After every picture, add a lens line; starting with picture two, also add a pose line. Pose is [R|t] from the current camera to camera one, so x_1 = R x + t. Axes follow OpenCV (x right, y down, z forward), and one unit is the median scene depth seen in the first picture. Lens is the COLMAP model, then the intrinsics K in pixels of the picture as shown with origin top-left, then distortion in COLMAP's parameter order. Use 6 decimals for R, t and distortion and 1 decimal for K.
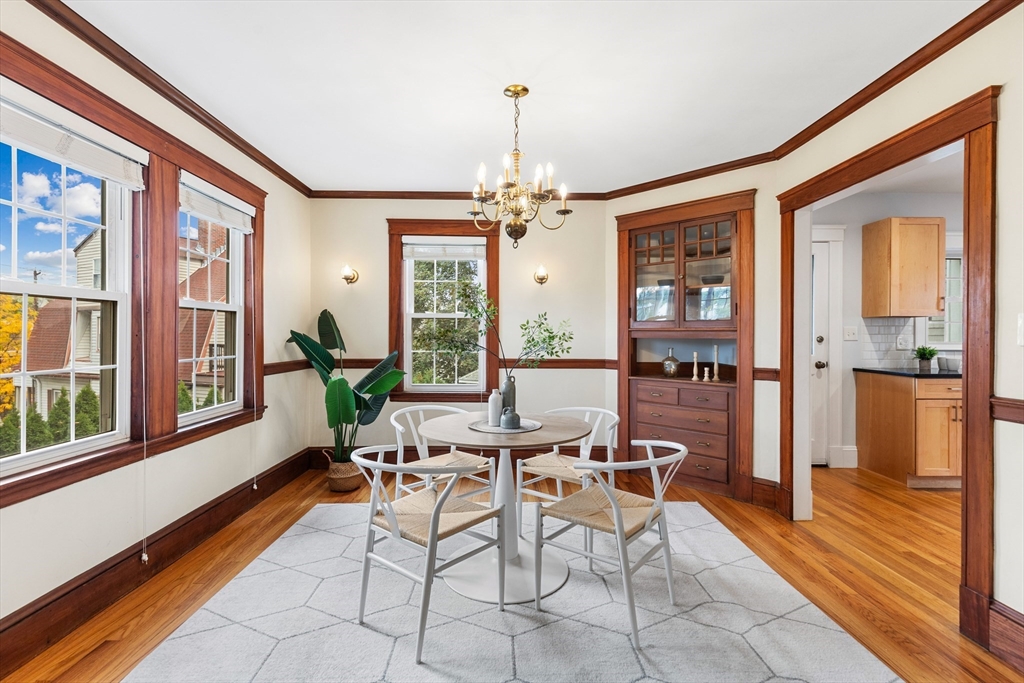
lens RADIAL K [[459.9, 0, 509.6], [0, 459.9, 335.0], [0, 0, 1]] dist [0.001344, 0.000096]
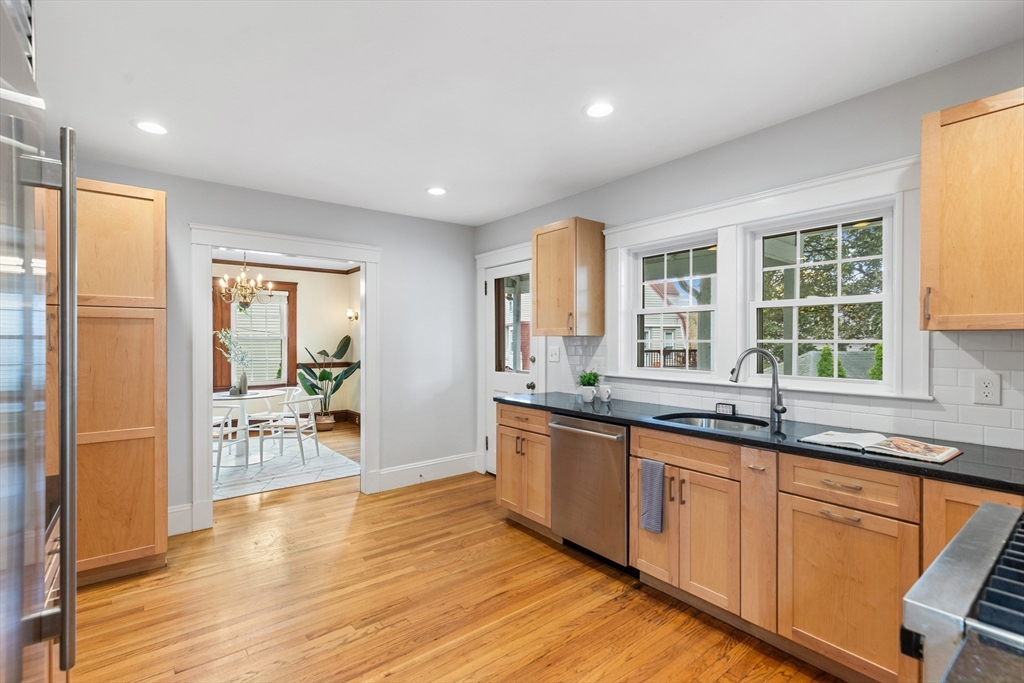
lens RADIAL K [[472.5, 0, 512.0], [0, 472.5, 341.5], [0, 0, 1]] dist [0.001977, 0.000025]
pose [[0.611572, -0.001812, -0.791187, 1.761728], [0.003129, 0.999995, 0.000129, -0.034397], [0.791183, -0.002555, 0.611575, 0.440229]]
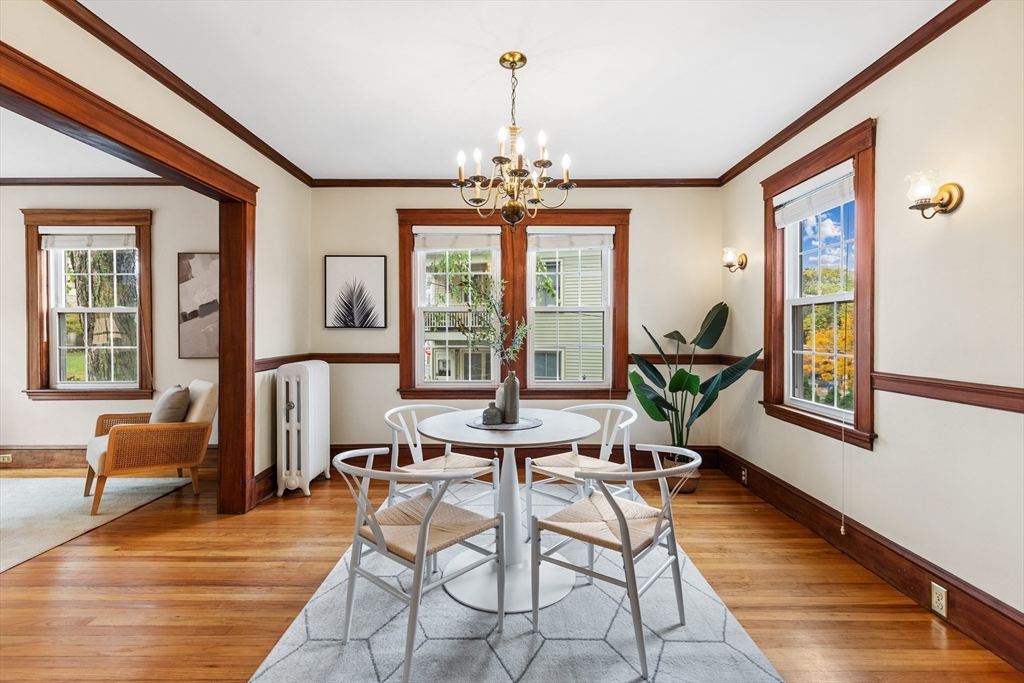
lens RADIAL K [[463.9, 0, 509.7], [0, 463.9, 332.3], [0, 0, 1]] dist [0.003185, 0.000104]
pose [[-0.019751, -0.000399, -0.999805, 0.651772], [-0.000938, 0.999999, -0.000380, 0.007322], [0.999804, 0.000930, -0.019751, 0.701537]]
